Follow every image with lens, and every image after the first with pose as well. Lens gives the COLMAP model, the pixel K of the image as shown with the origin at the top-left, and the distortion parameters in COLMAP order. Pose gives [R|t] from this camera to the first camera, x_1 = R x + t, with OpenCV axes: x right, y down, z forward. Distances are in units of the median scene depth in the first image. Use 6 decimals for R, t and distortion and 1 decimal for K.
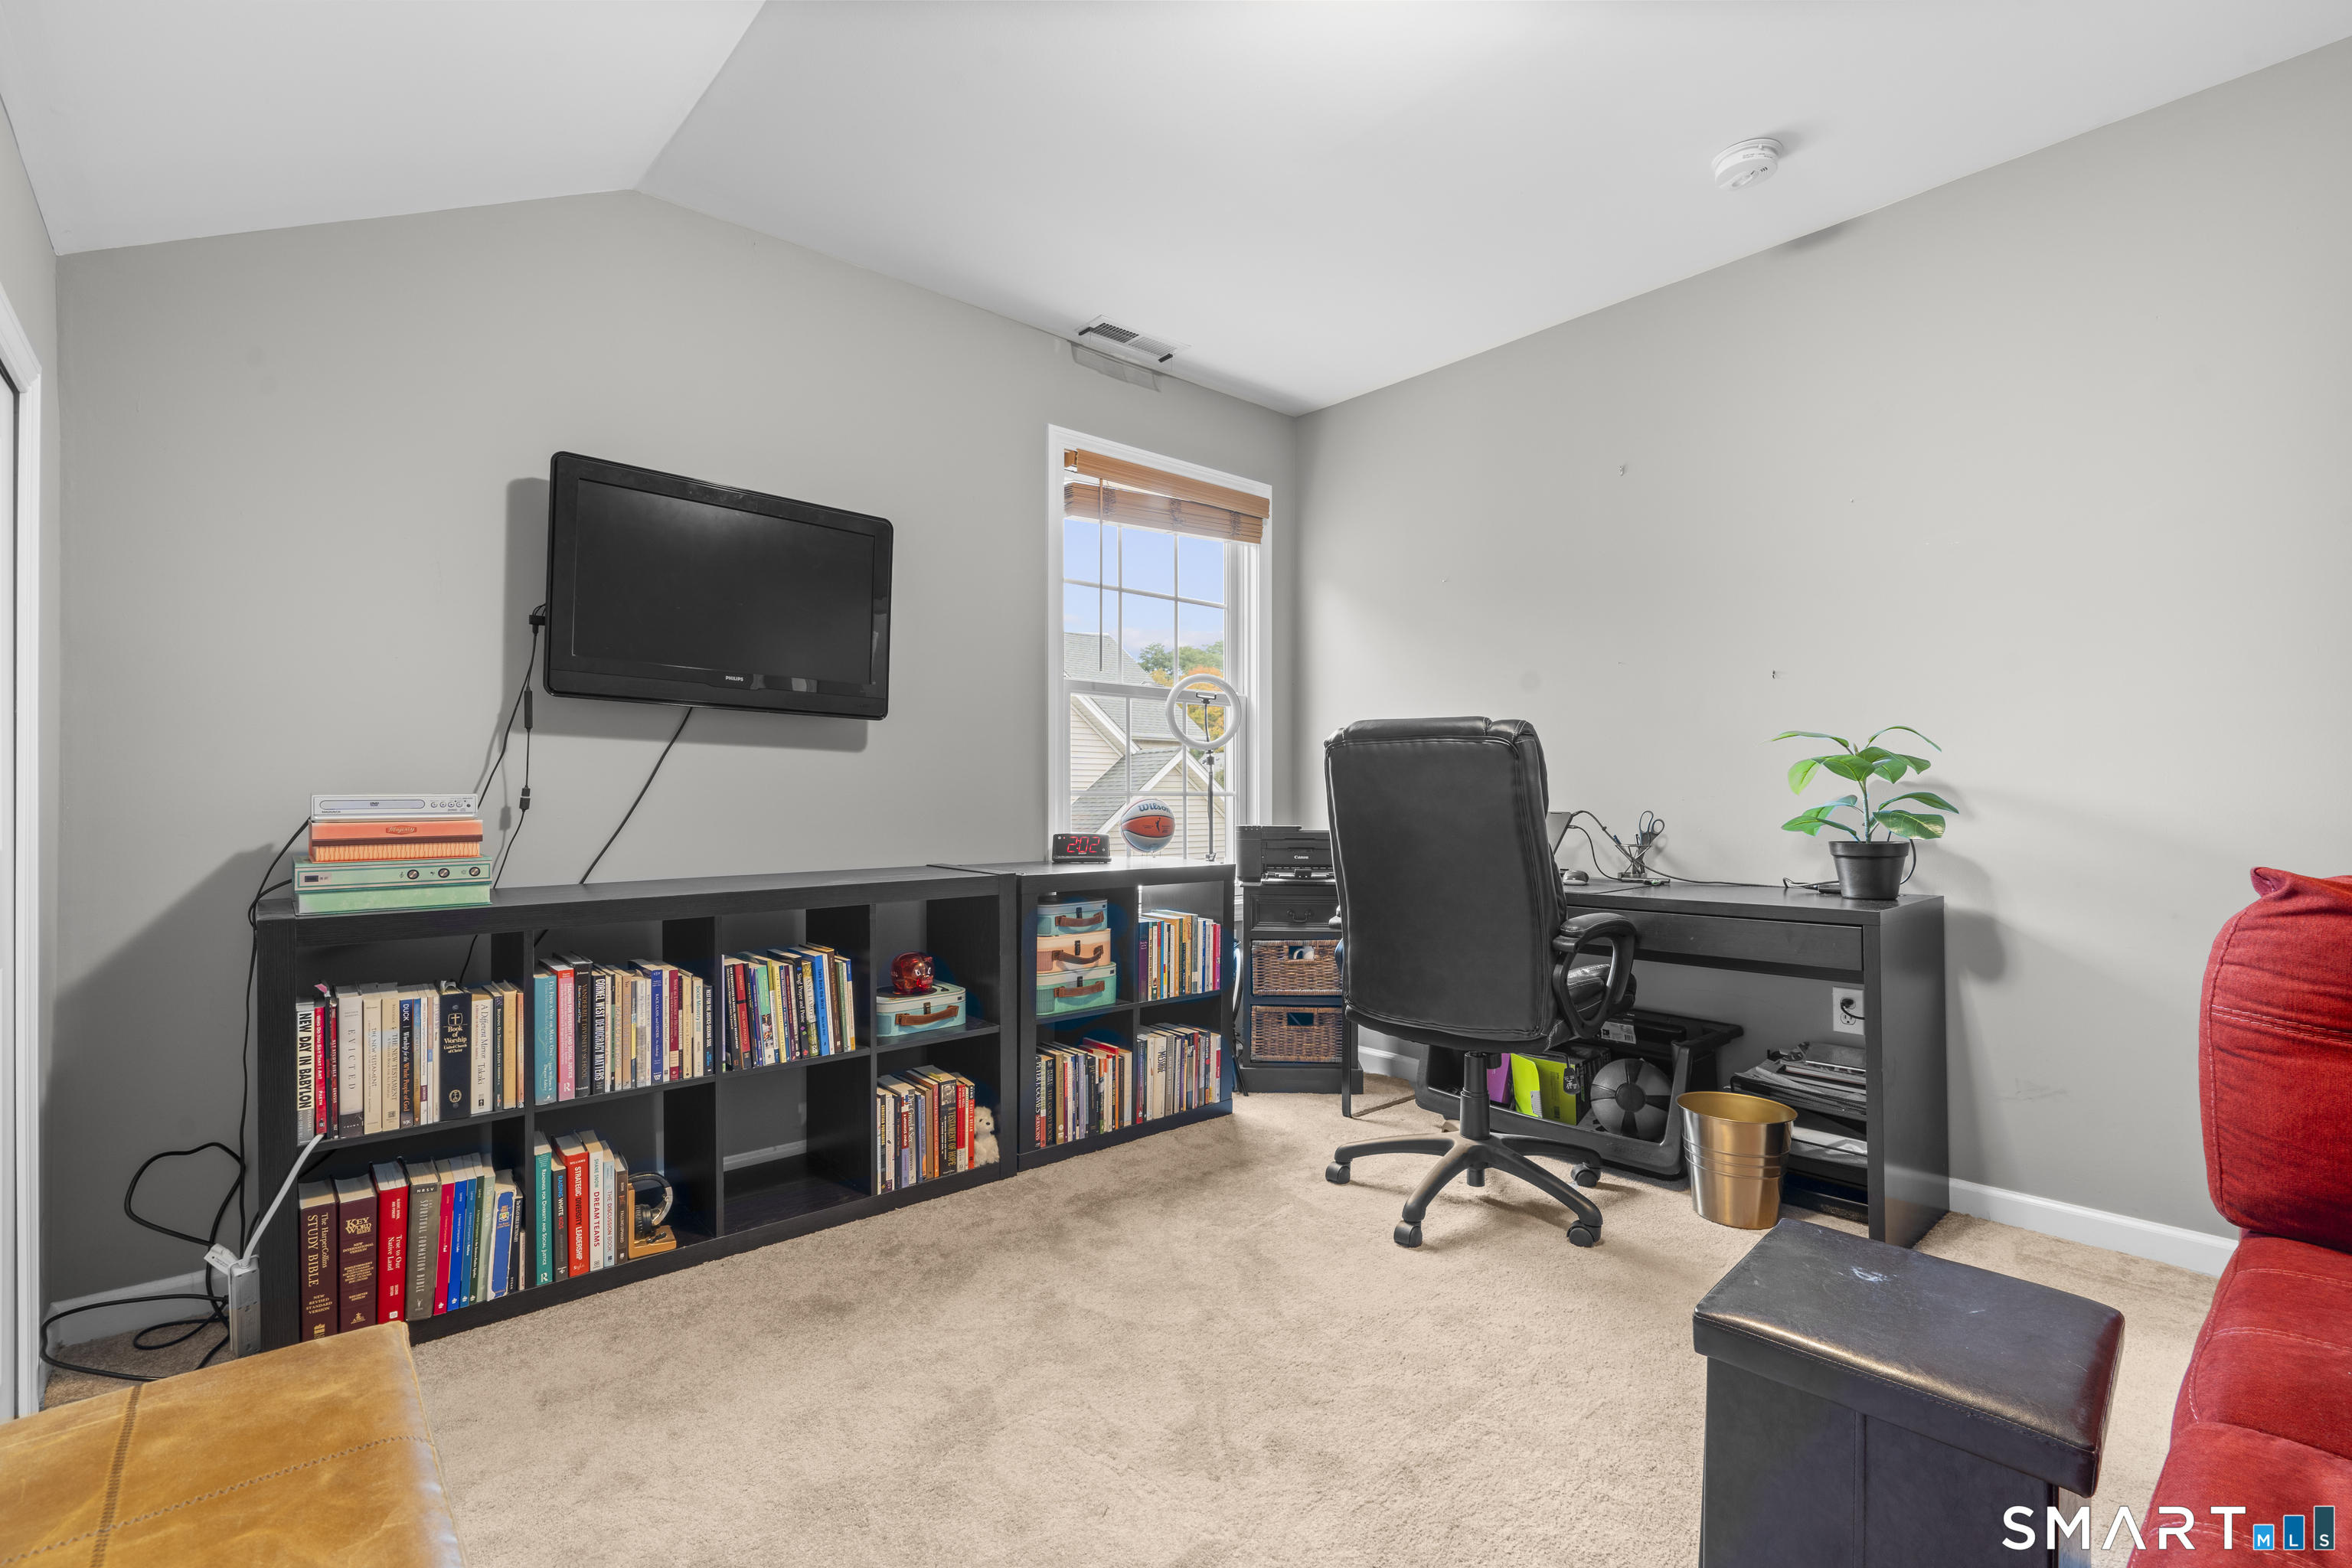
lens RADIAL K [[1056.7, 0, 1177.7], [0, 1056.7, 795.2], [0, 0, 1]] dist [-0.003053, 0.001624]
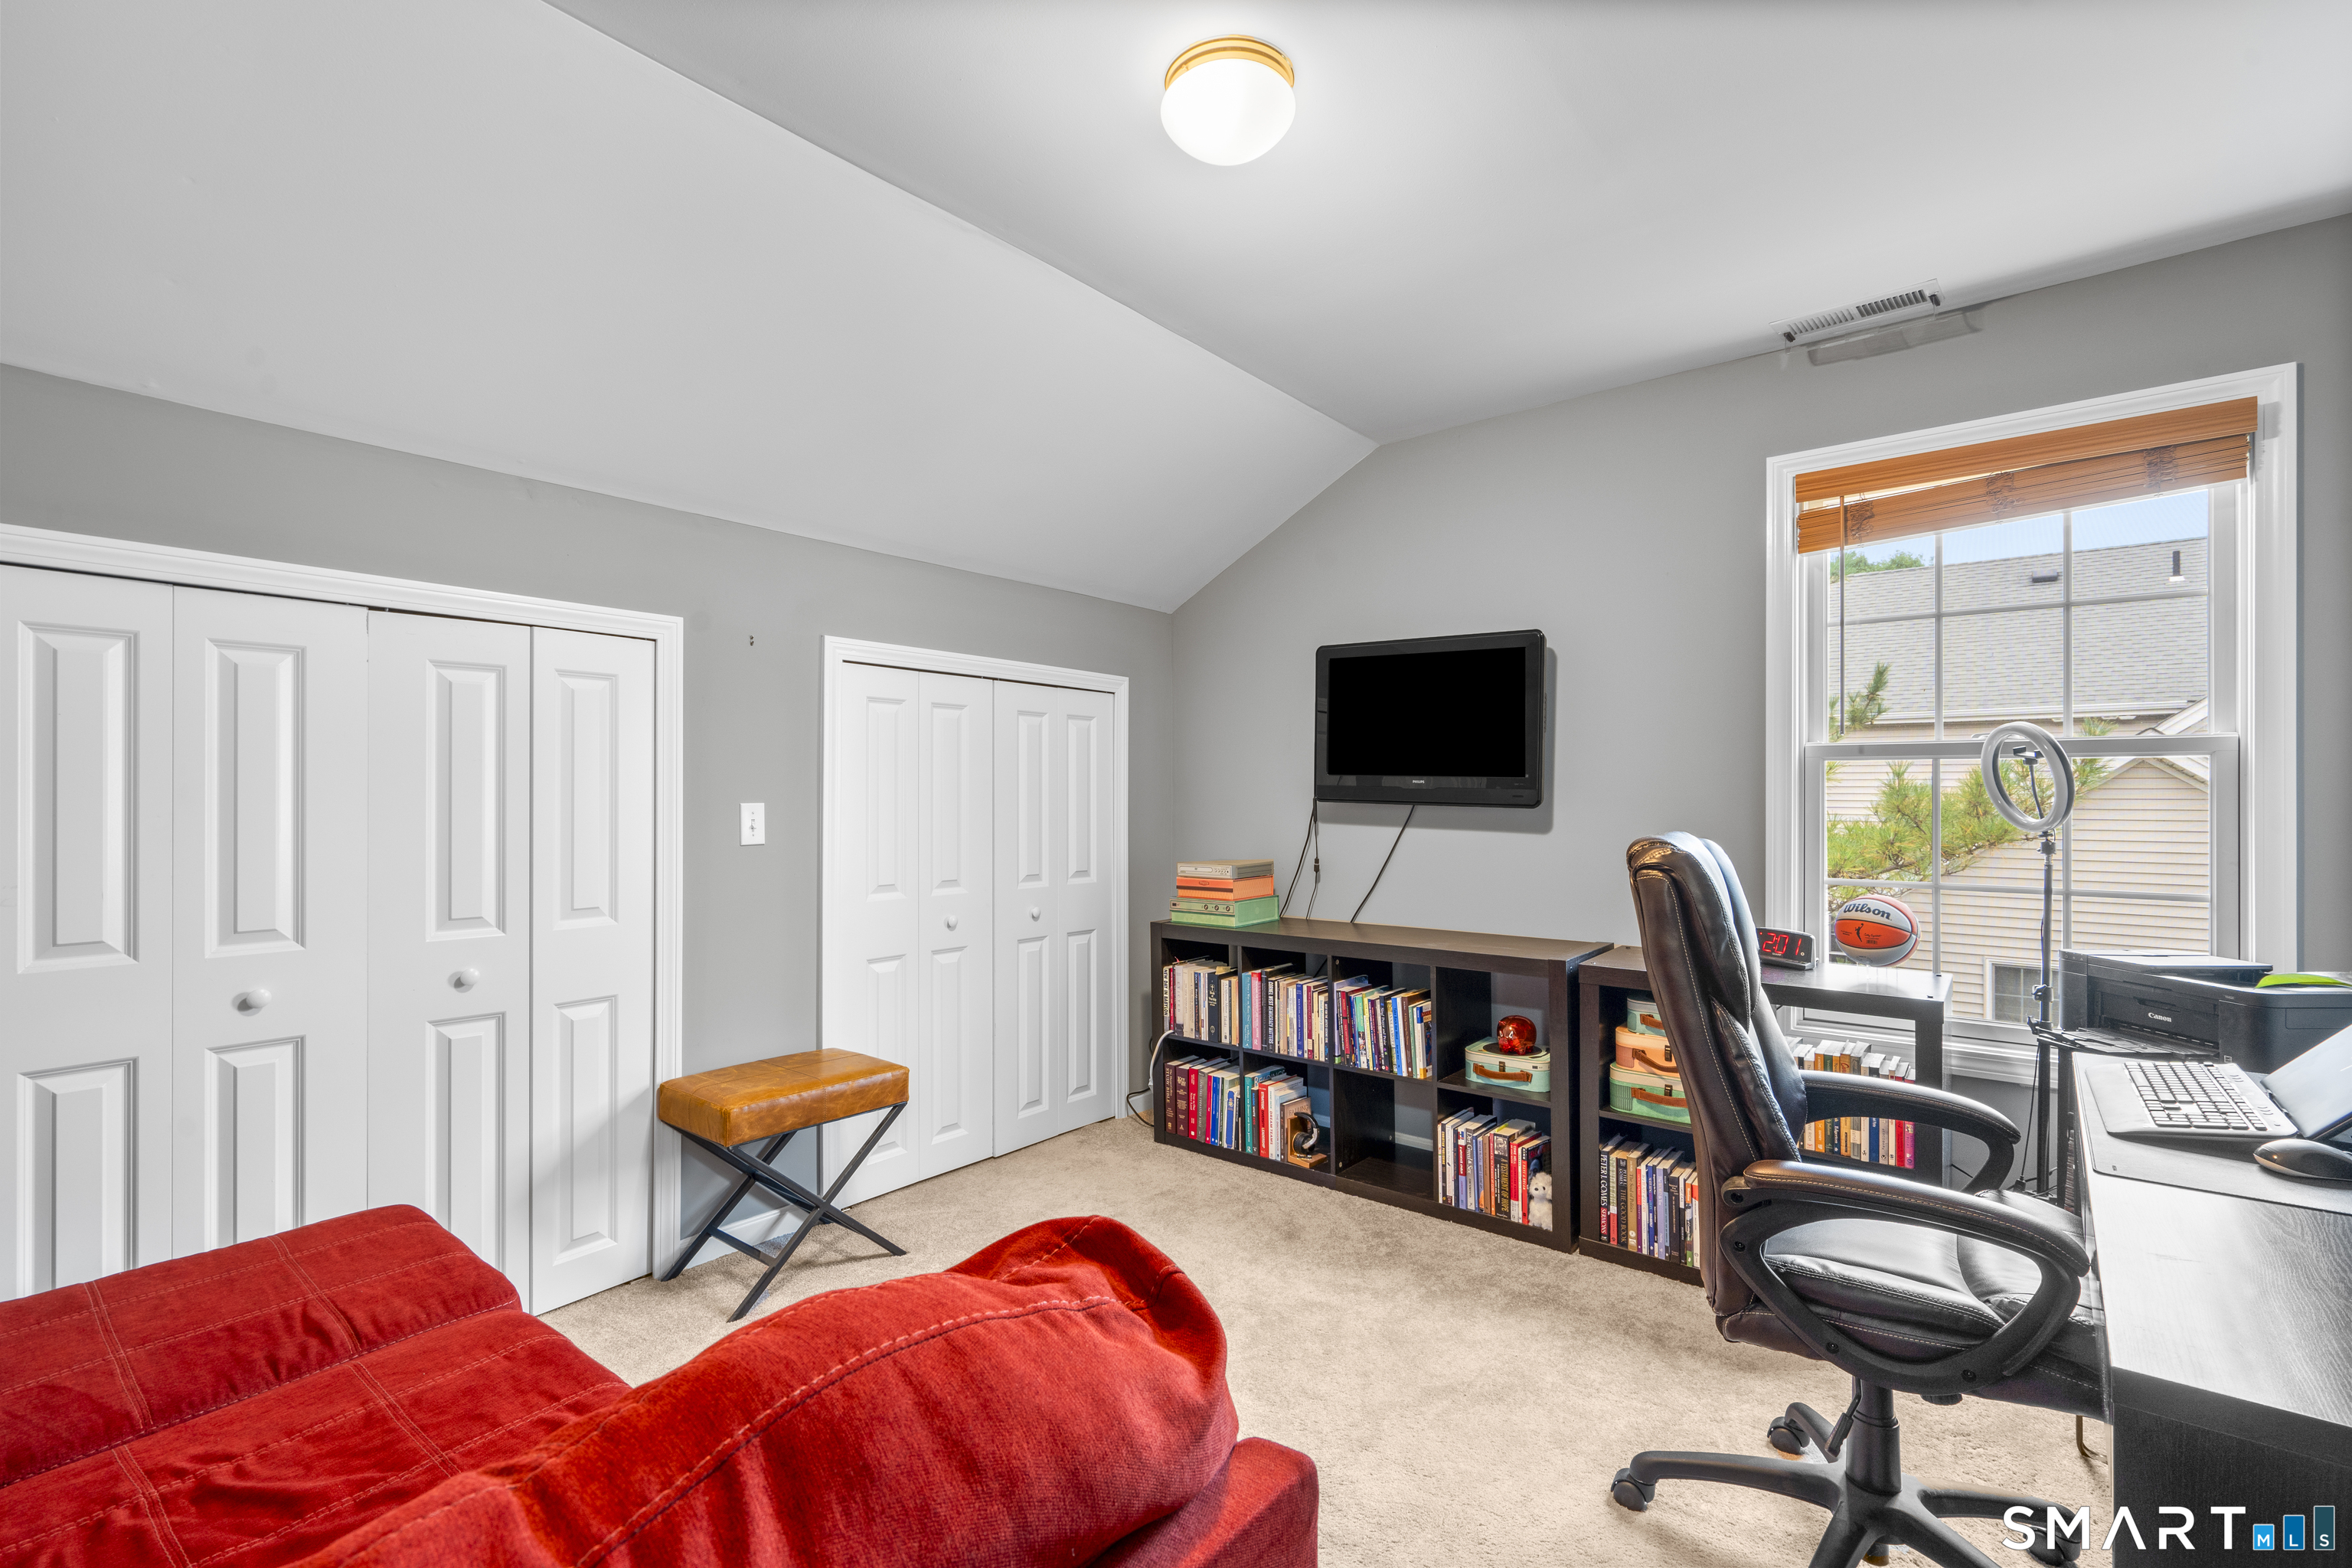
lens RADIAL K [[1056.7, 0, 1175.4], [0, 1056.7, 789.4], [0, 0, 1]] dist [-0.003053, 0.001624]
pose [[0.158402, -0.004782, -0.987363, 0.948285], [0.002453, 0.999987, -0.004449, -0.105978], [0.987372, -0.001717, 0.158412, 0.536875]]
